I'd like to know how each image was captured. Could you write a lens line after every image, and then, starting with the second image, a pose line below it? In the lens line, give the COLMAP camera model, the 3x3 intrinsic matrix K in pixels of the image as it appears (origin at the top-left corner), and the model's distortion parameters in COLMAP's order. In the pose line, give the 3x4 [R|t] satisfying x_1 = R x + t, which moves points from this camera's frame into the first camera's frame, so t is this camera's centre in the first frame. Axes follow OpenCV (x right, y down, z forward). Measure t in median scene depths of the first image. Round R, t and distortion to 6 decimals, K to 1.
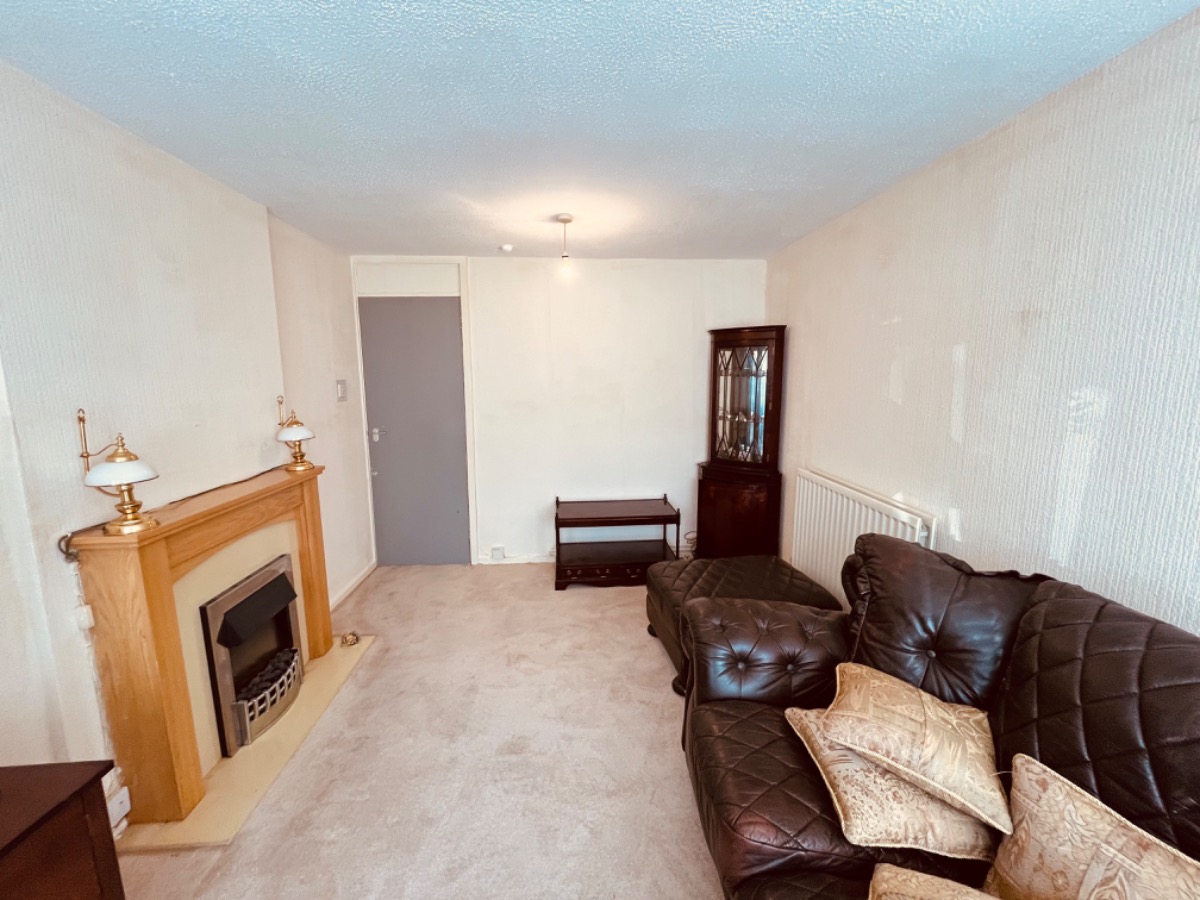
lens RADIAL K [[485.4, 0, 598.4], [0, 485.4, 453.2], [0, 0, 1]] dist [0.001467, 0.000047]
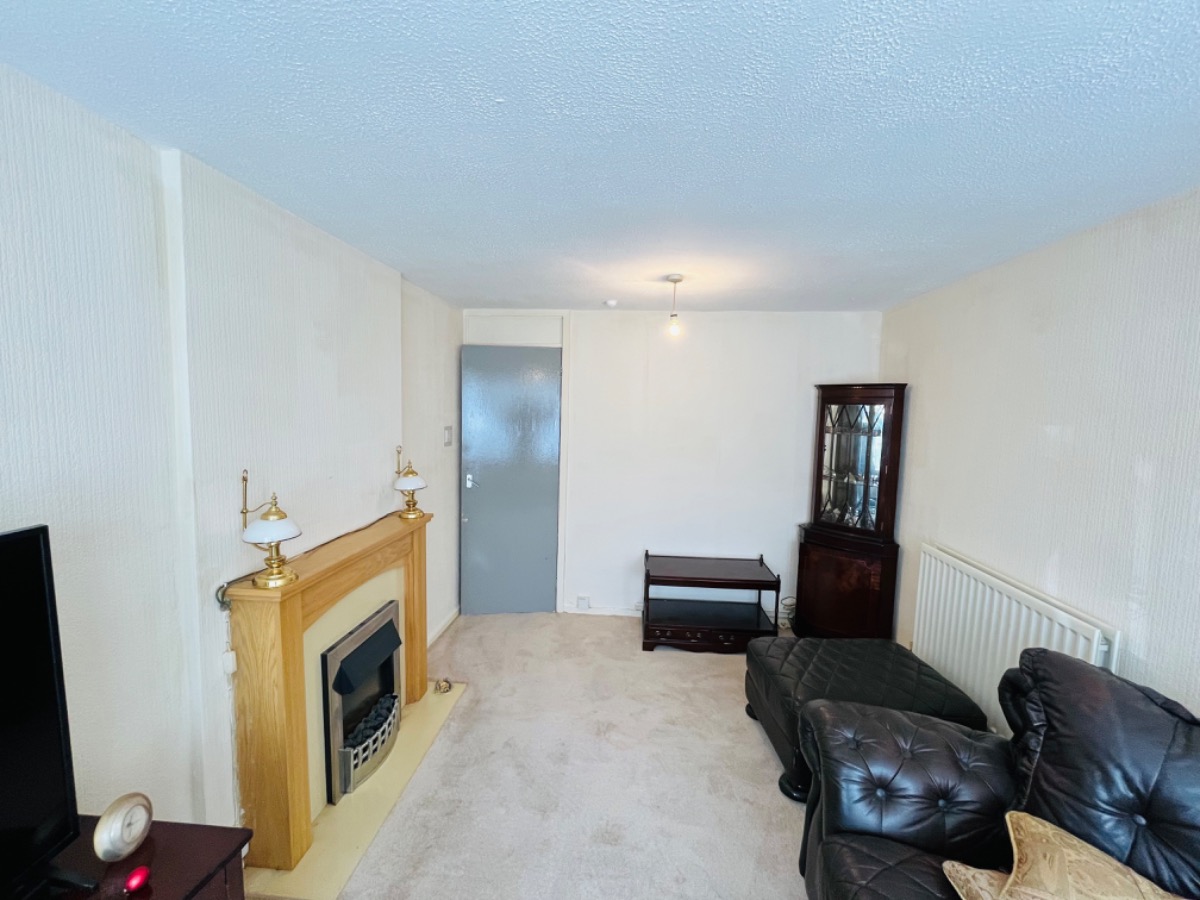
lens RADIAL K [[485.4, 0, 598.4], [0, 485.4, 453.2], [0, 0, 1]] dist [0.001467, 0.000047]
pose [[0.988390, 0.042074, -0.145995, -0.085399], [-0.051071, 0.996984, -0.058435, -0.076712], [0.143096, 0.065213, 0.987558, 0.019770]]
